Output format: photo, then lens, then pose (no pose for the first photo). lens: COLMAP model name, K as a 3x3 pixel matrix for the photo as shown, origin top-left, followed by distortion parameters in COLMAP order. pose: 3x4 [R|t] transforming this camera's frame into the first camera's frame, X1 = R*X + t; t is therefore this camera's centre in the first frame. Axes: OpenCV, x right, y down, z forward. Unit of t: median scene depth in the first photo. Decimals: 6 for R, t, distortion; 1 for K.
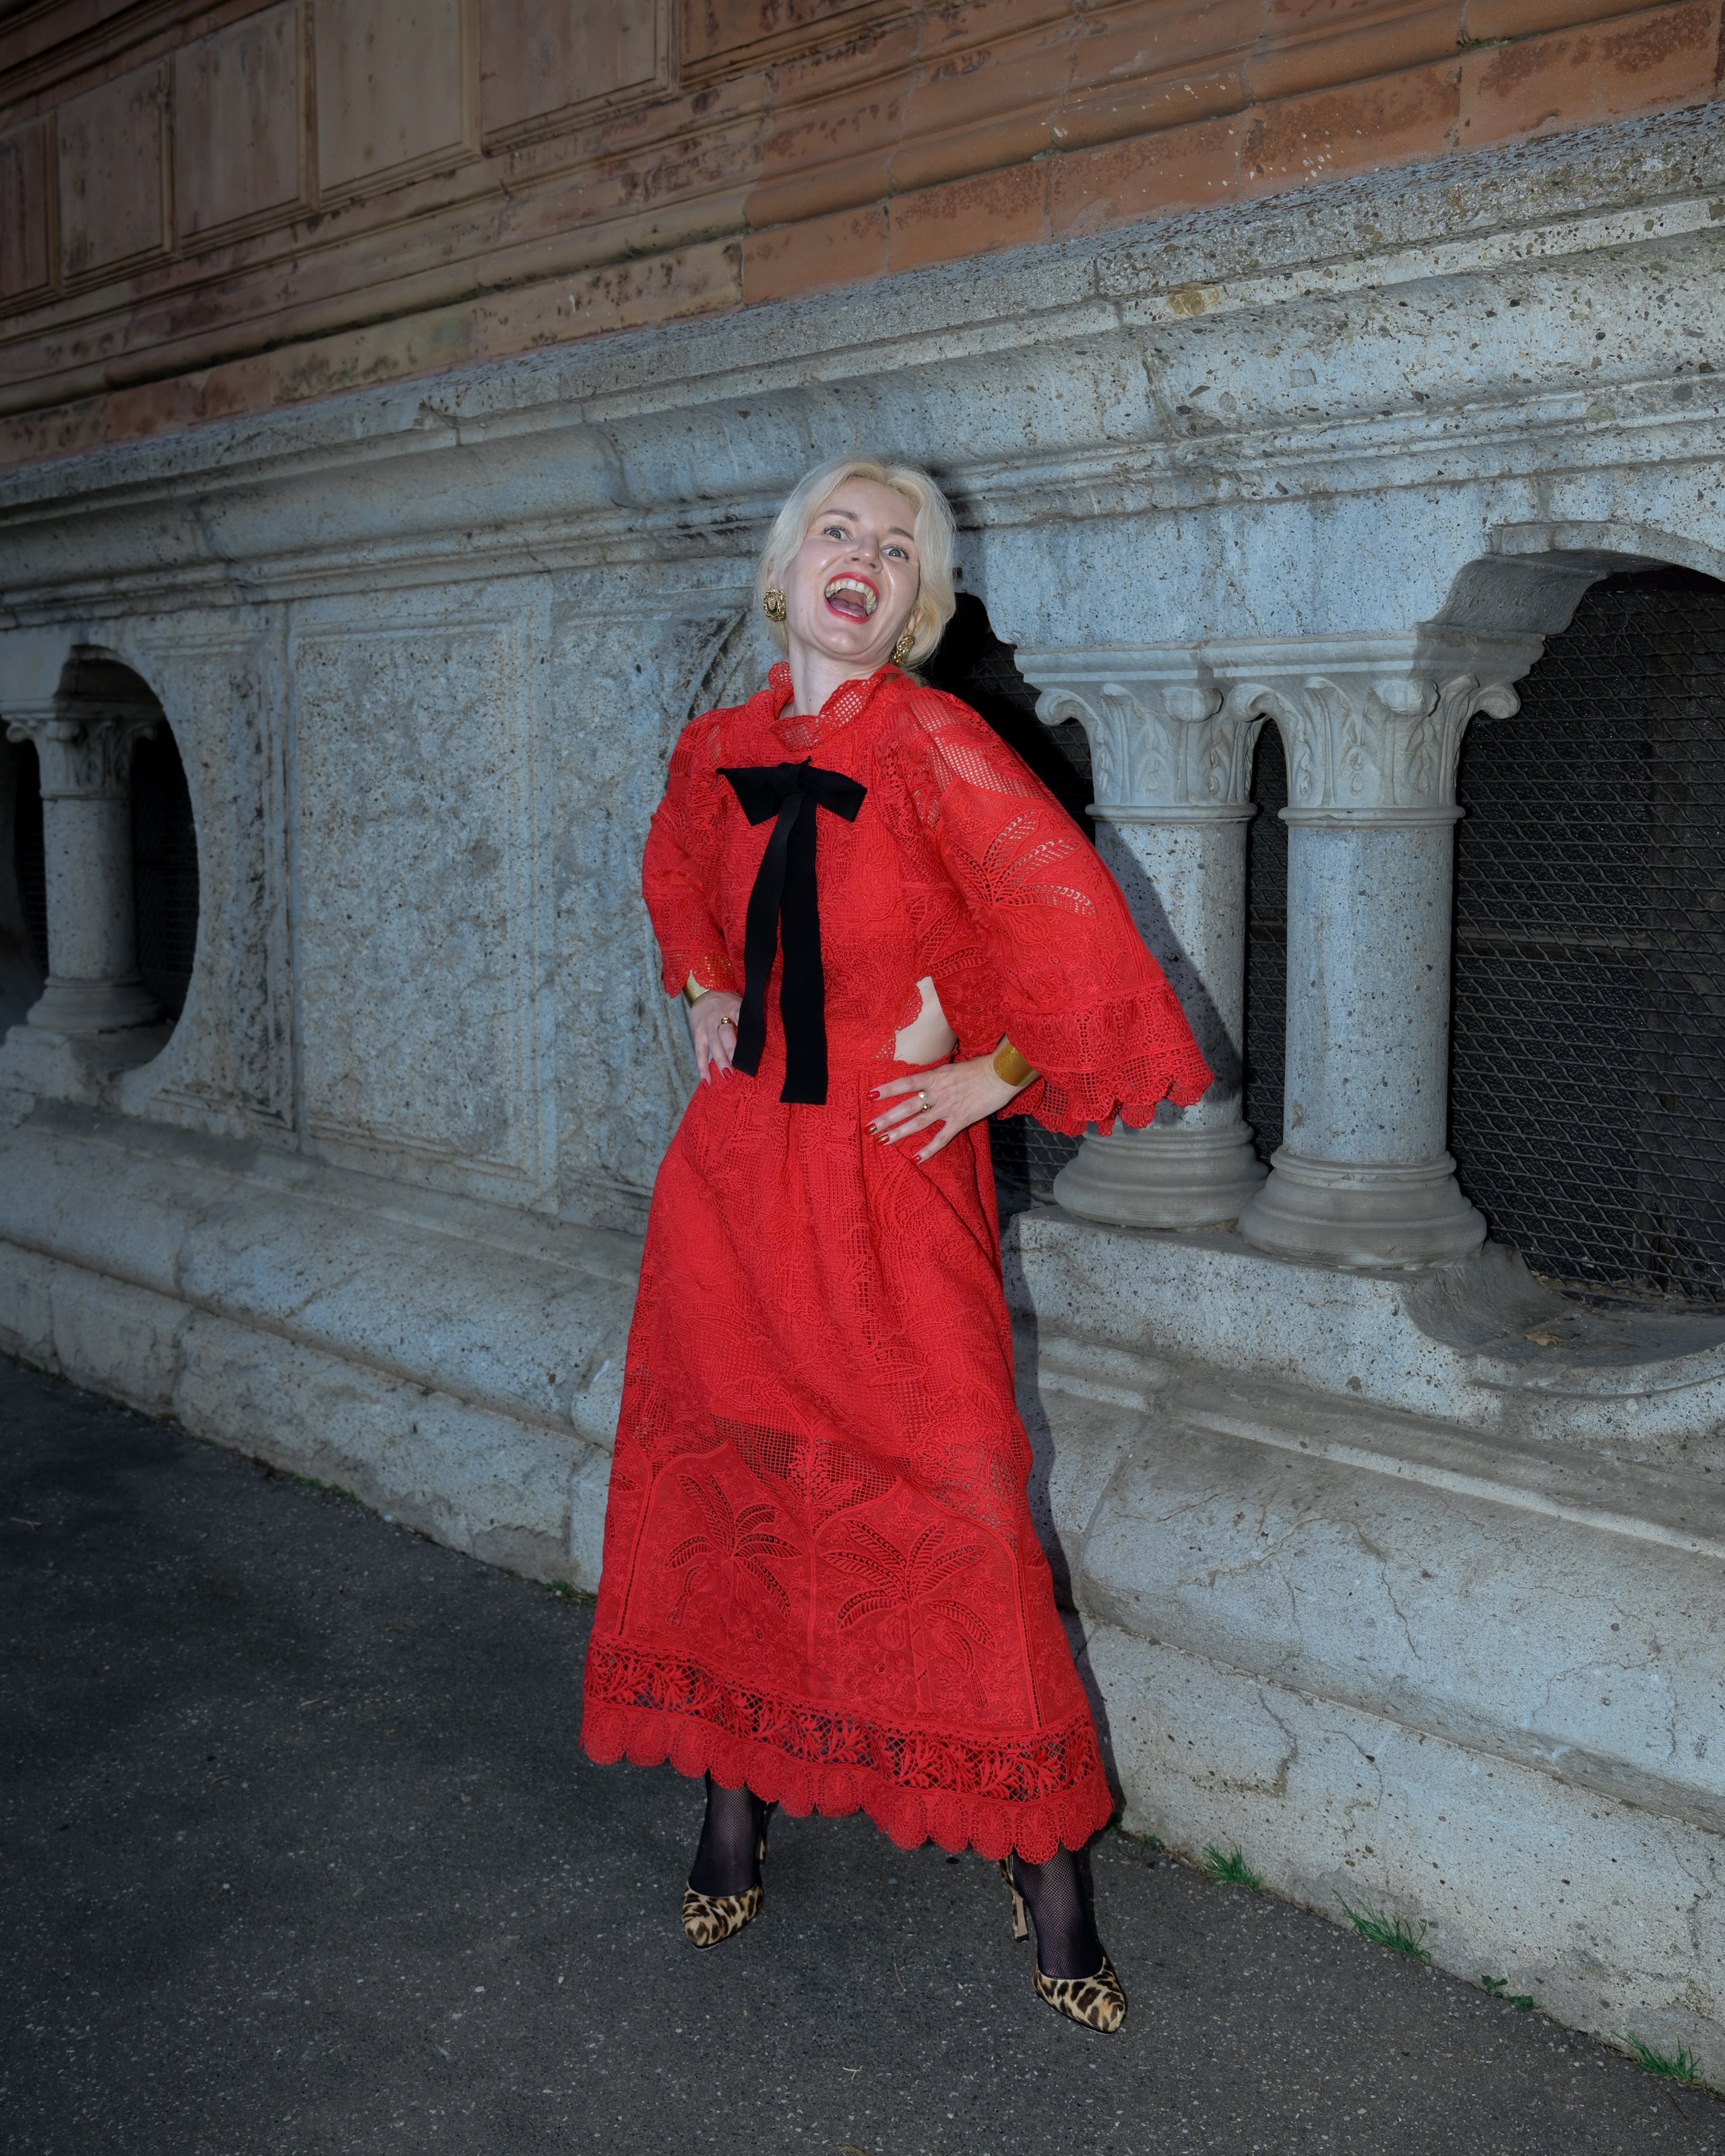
lens RADIAL K [[2242.2, 0, 863.0], [0, 2242.2, 1009.4], [0, 0, 1]] dist [-0.068236, 0.106351]
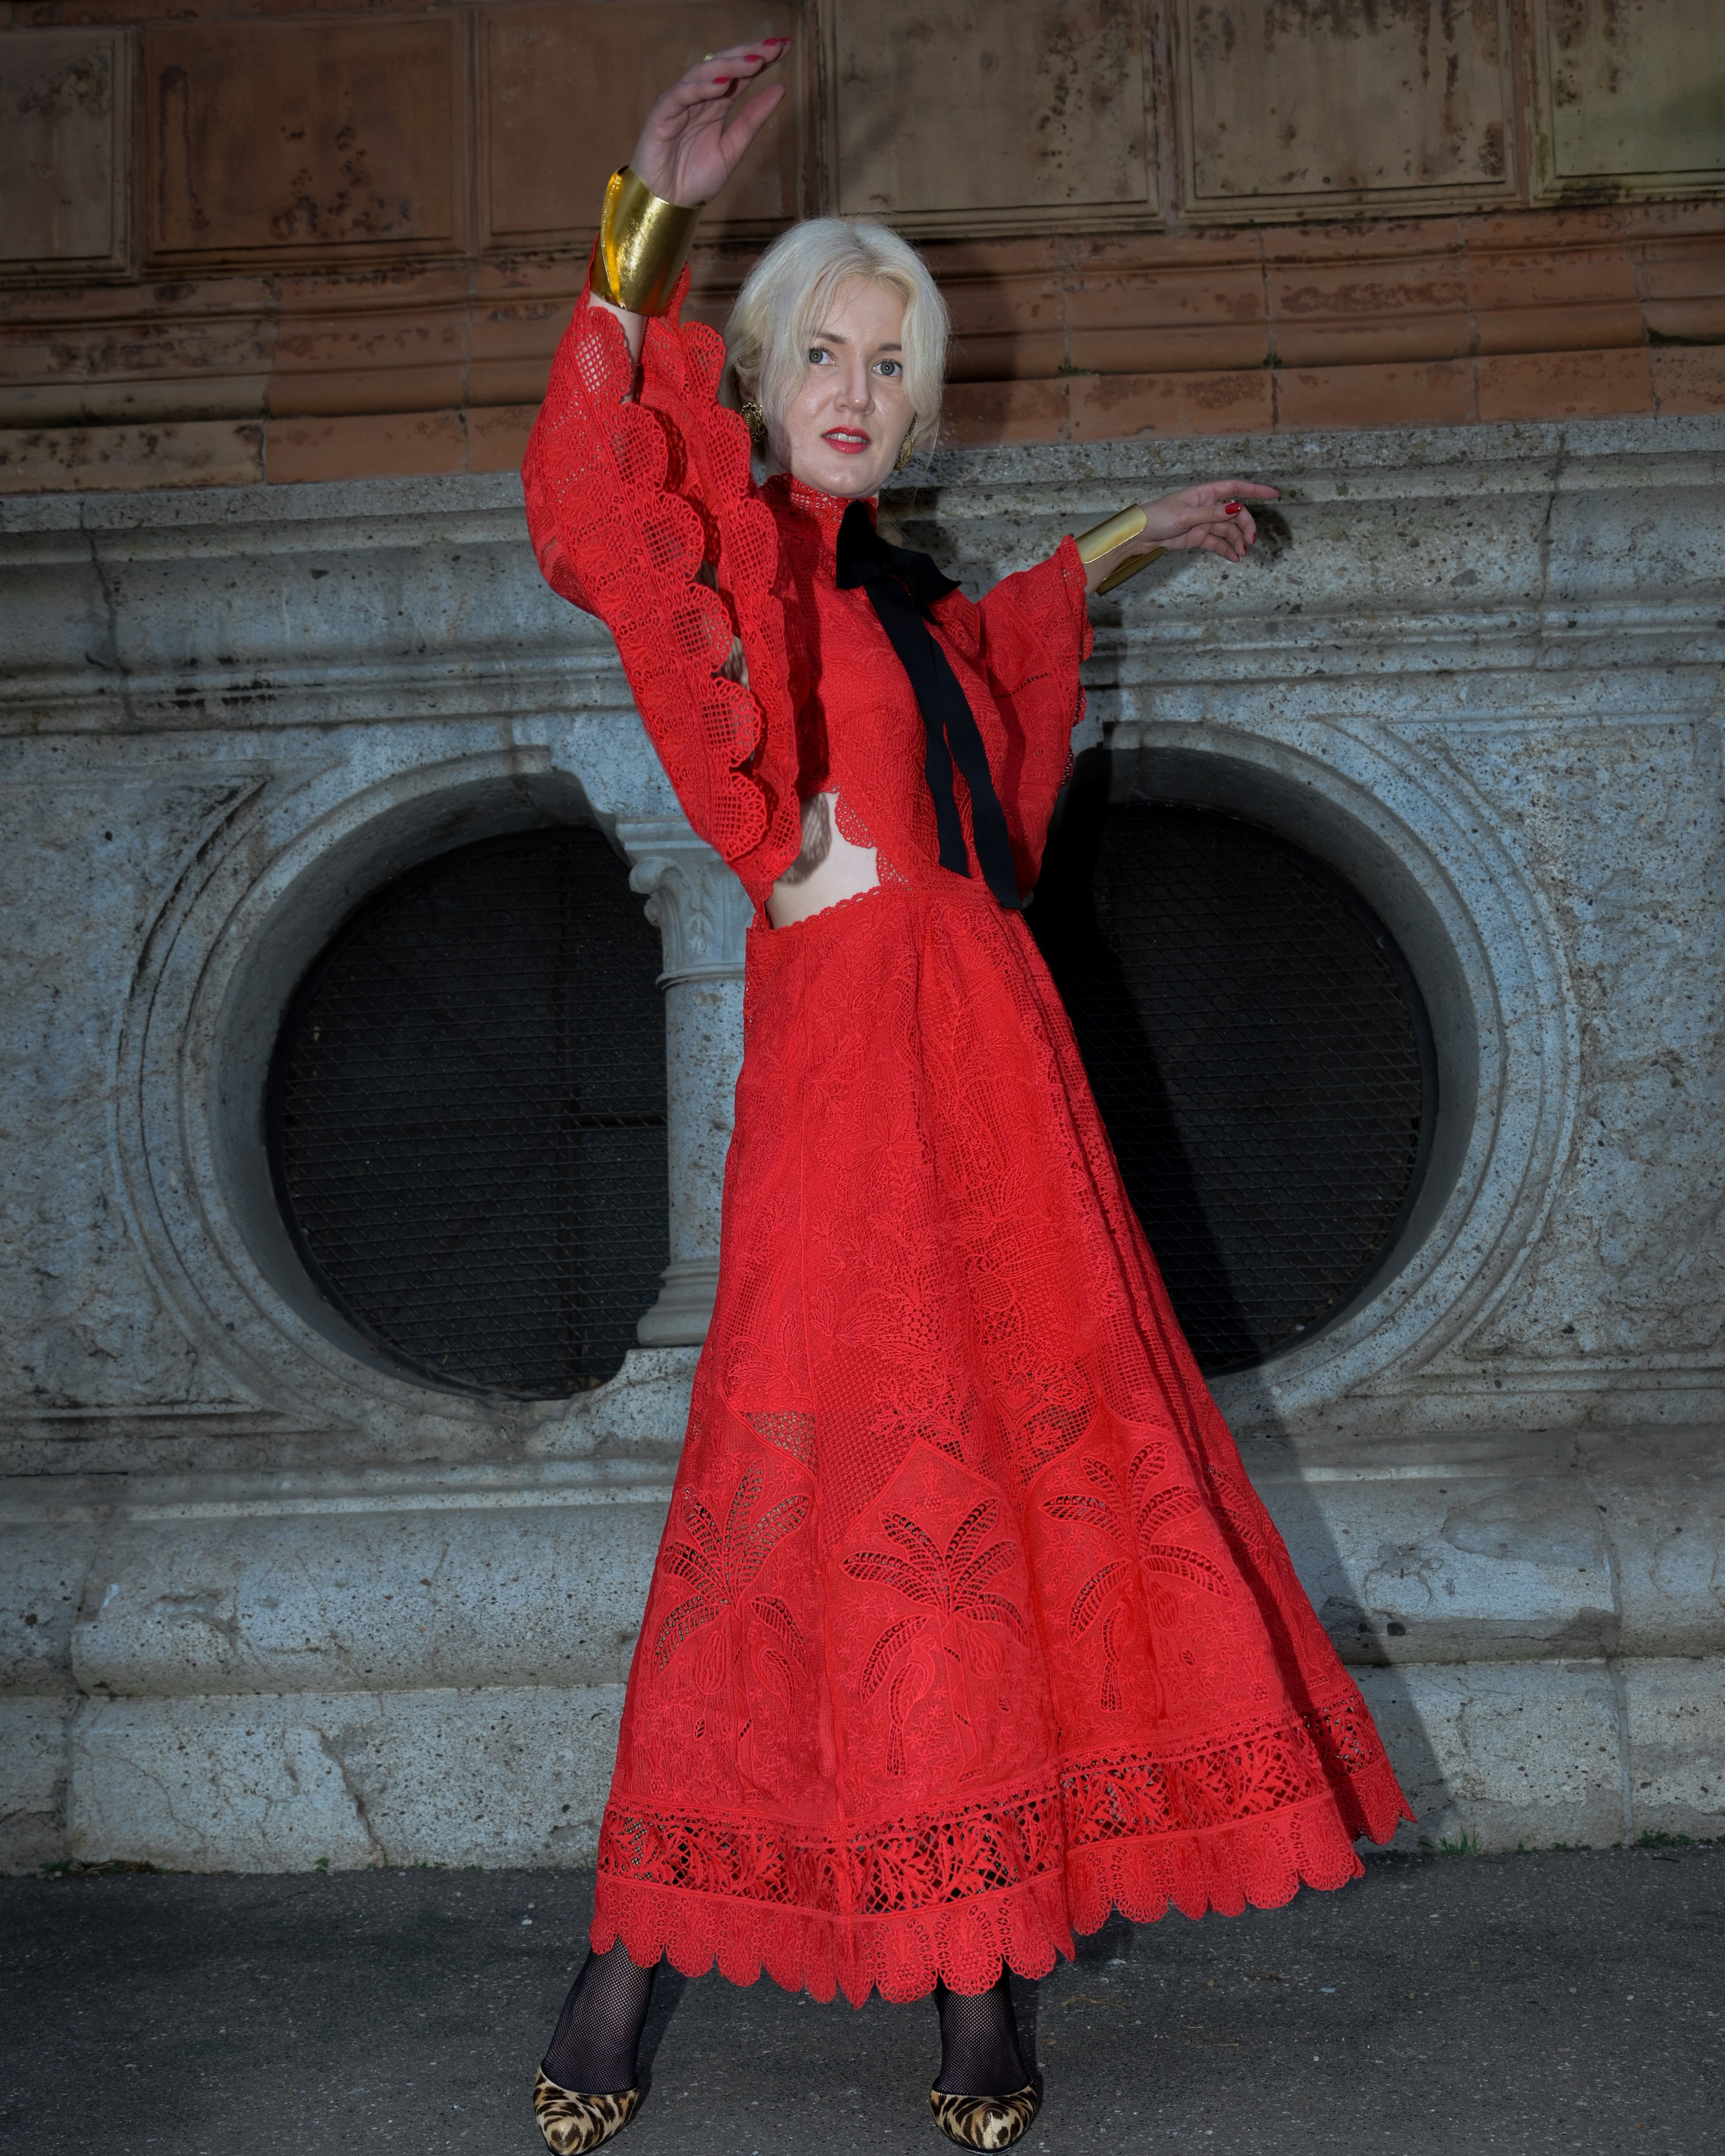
lens RADIAL K [[2312.2, 0, 859.8], [0, 2312.2, 1266.9], [0, 0, 1]] dist [-0.058599, 0.114394]
pose [[0.738309, 0.037580, 0.673415, -0.546295], [0.101857, 0.980783, -0.166405, 0.230922], [-0.666727, 0.191450, 0.720292, 0.149588]]
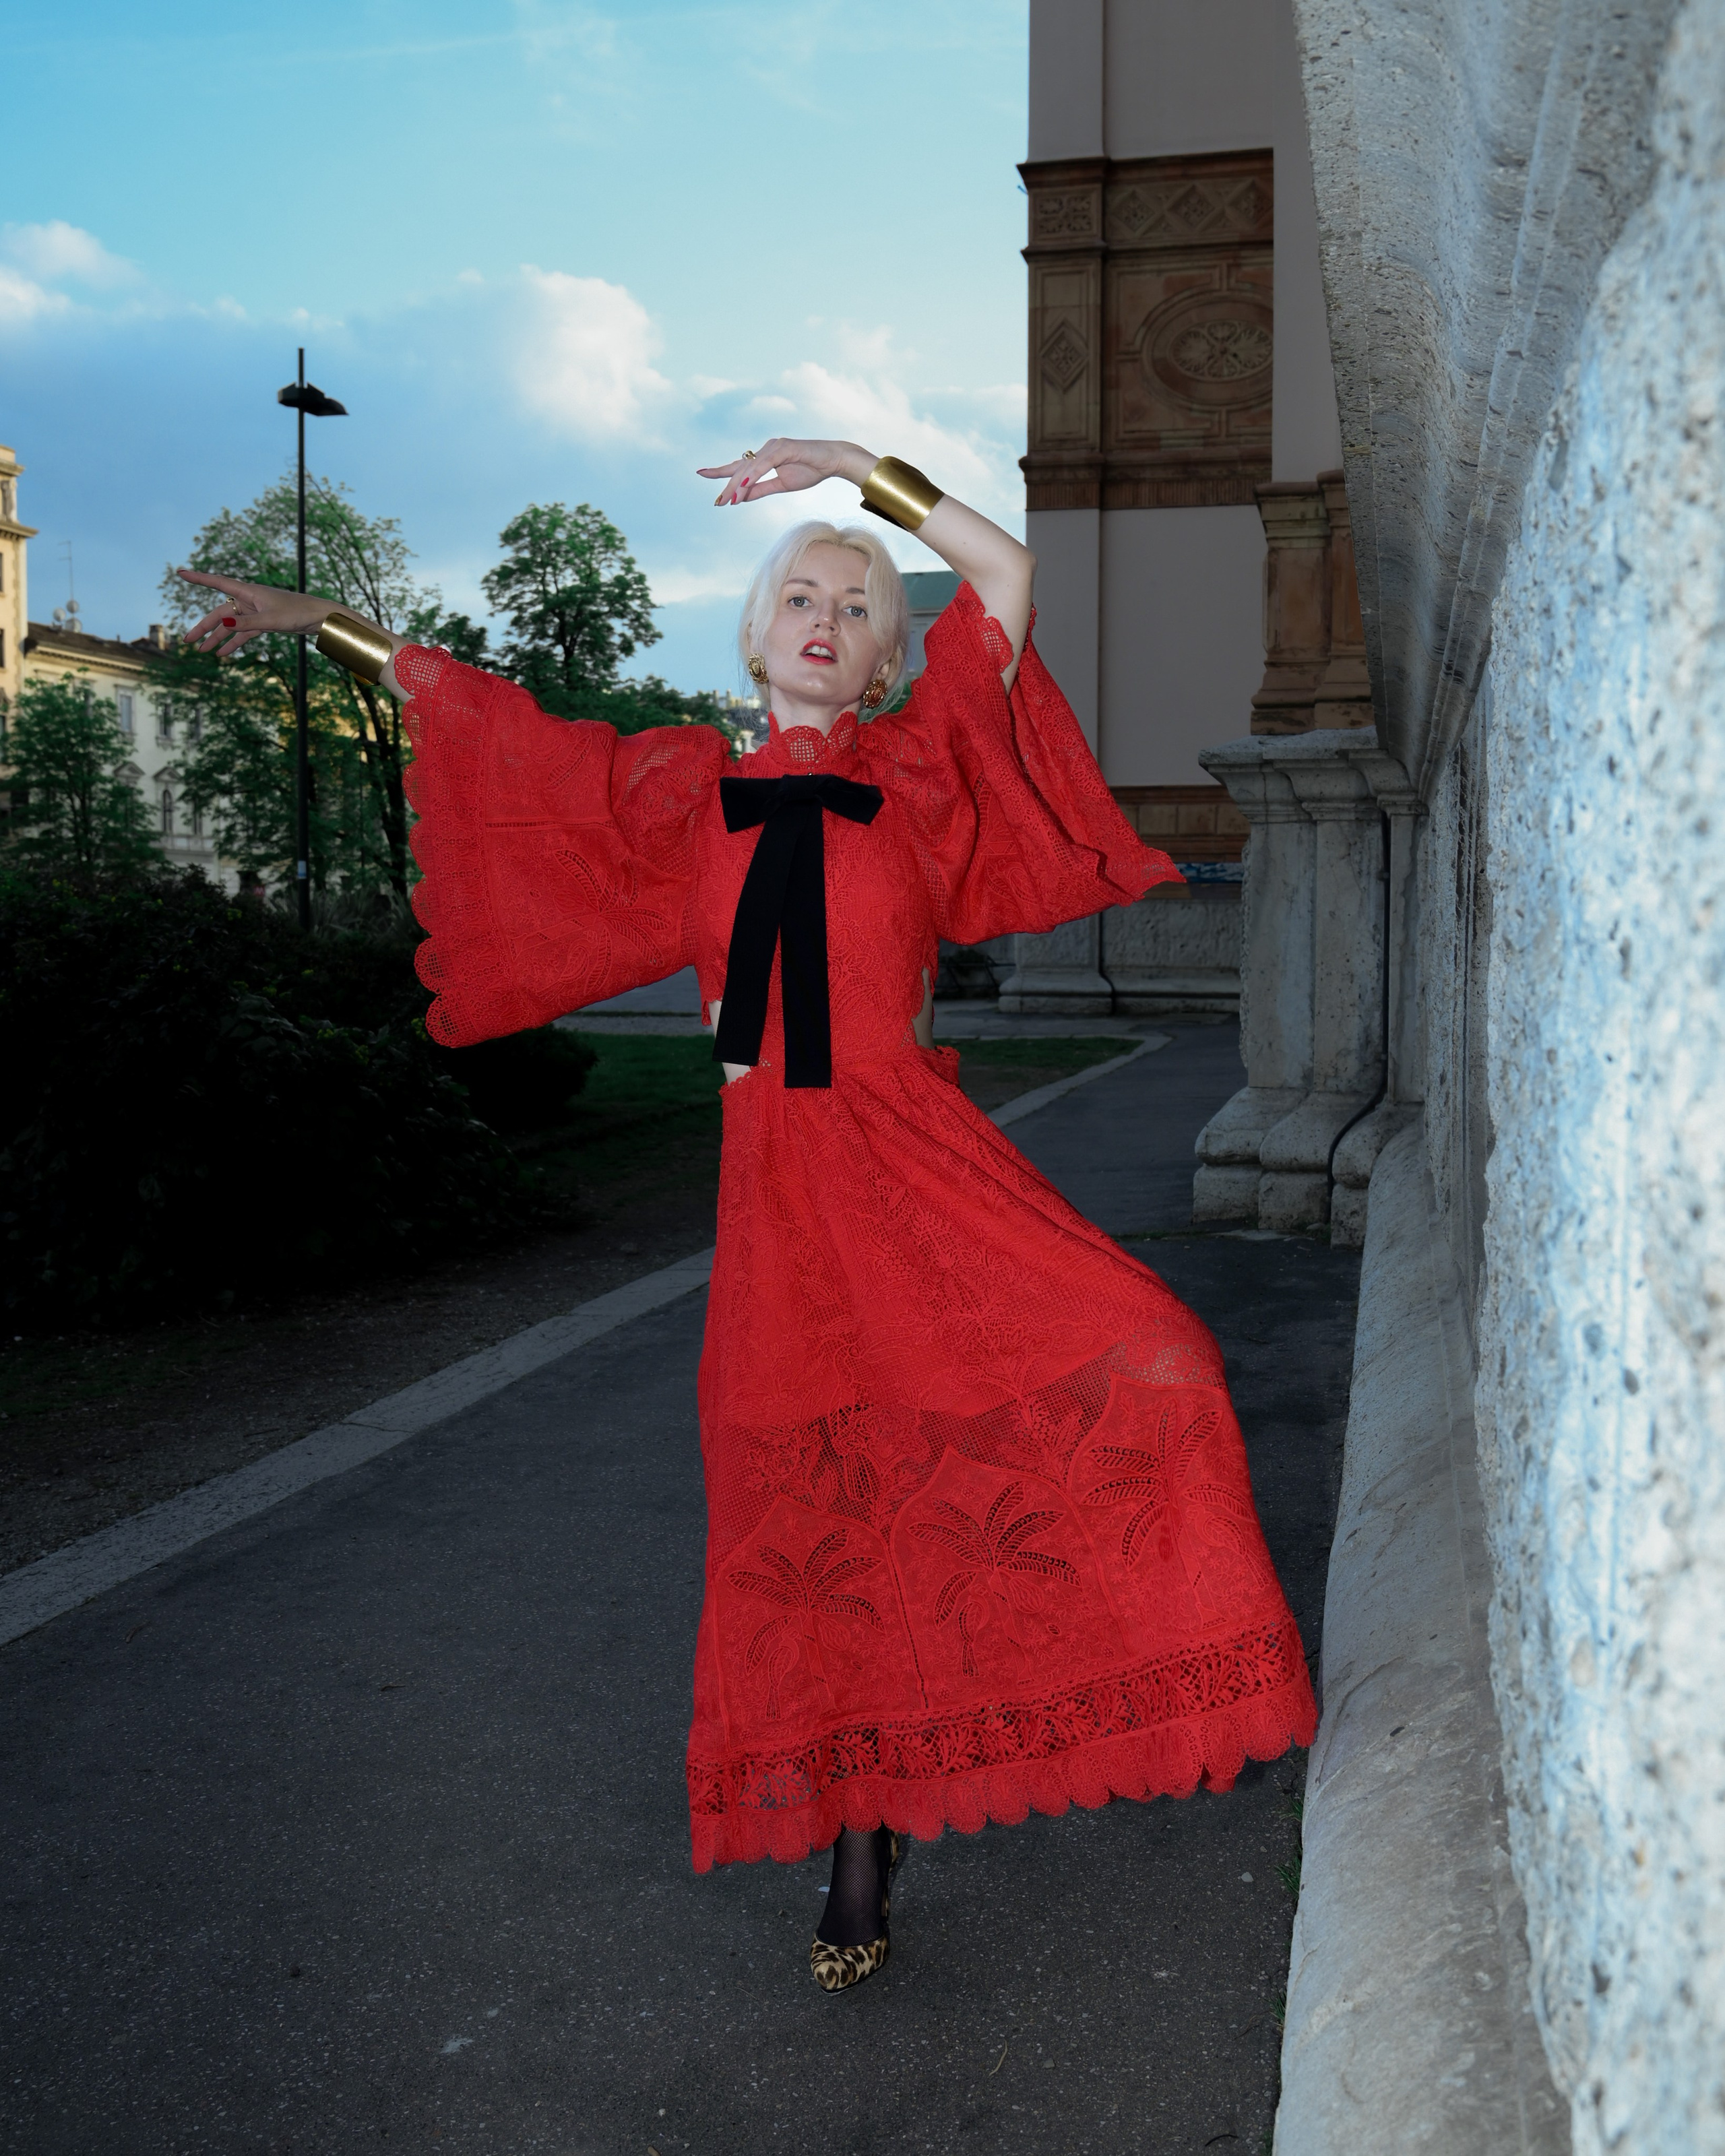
lens RADIAL K [[2123.5, 0, 862.5], [0, 2123.5, 1078.0], [0, 0, 1]] dist [-0.071750, 0.004805]
pose [[0.512471, 0.058690, -0.856697, 0.773921], [-0.090454, 0.995801, 0.014111, 0.012797], [0.853927, 0.070260, 0.515627, 0.173754]]
